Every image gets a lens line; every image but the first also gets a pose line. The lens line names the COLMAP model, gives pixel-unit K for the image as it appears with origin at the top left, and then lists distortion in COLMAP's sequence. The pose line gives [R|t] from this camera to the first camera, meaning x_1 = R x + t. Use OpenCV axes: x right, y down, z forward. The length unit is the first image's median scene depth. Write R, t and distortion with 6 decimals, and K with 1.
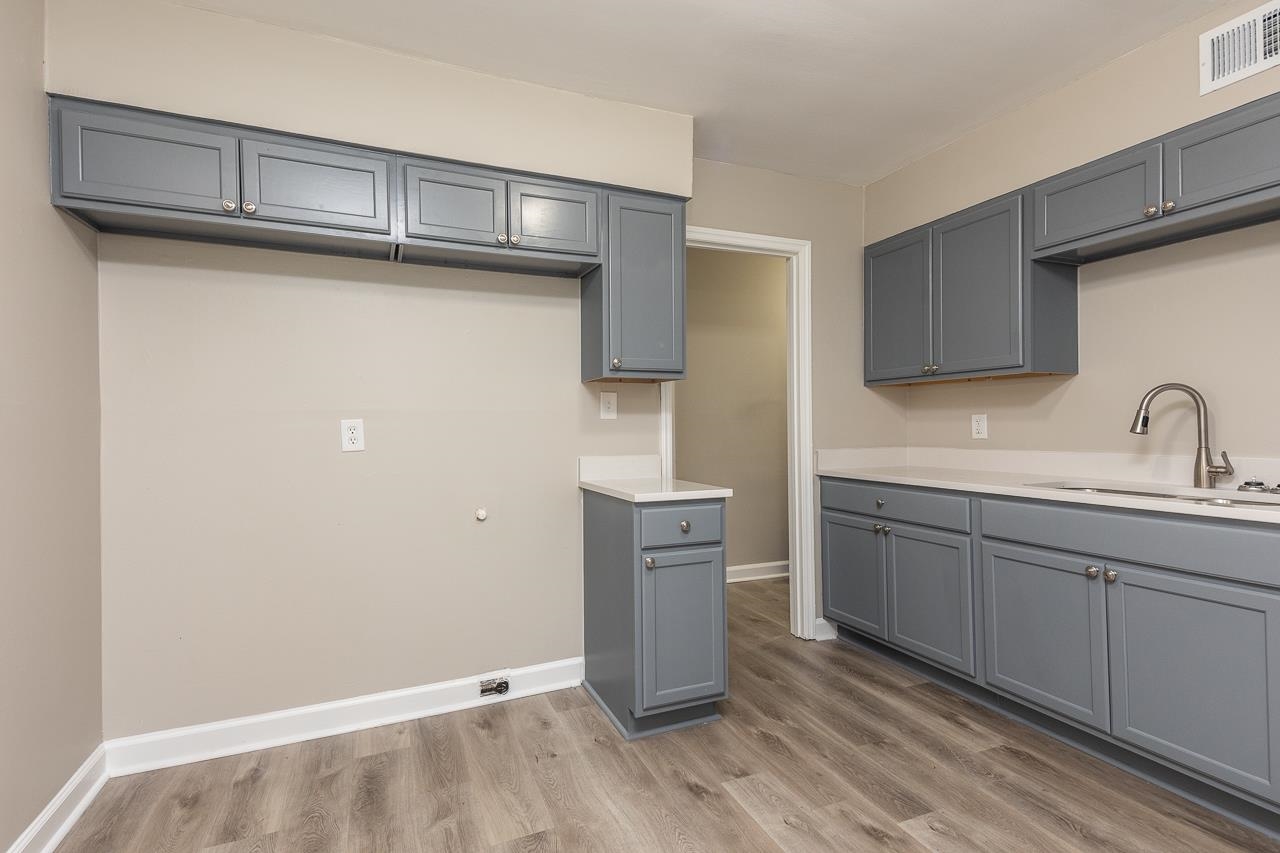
lens RADIAL K [[607.0, 0, 636.8], [0, 607.0, 422.9], [0, 0, 1]] dist [0.056977, -0.024175]
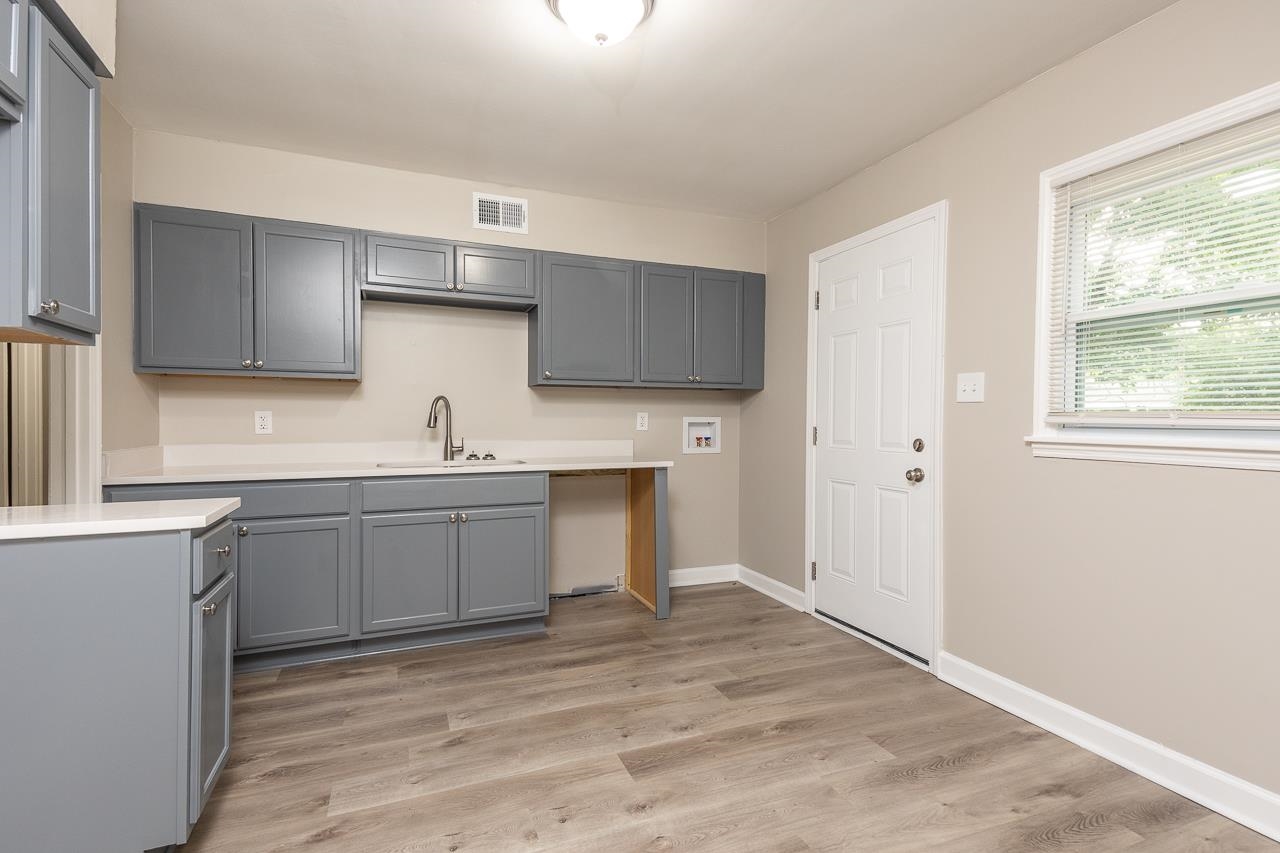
lens RADIAL K [[607.0, 0, 636.8], [0, 607.0, 422.9], [0, 0, 1]] dist [0.056977, -0.024175]
pose [[0.018279, 0.006059, 0.999815, -0.667065], [-0.008355, 0.999948, -0.005907, 0.010569], [-0.999798, -0.008245, 0.018329, 0.468206]]
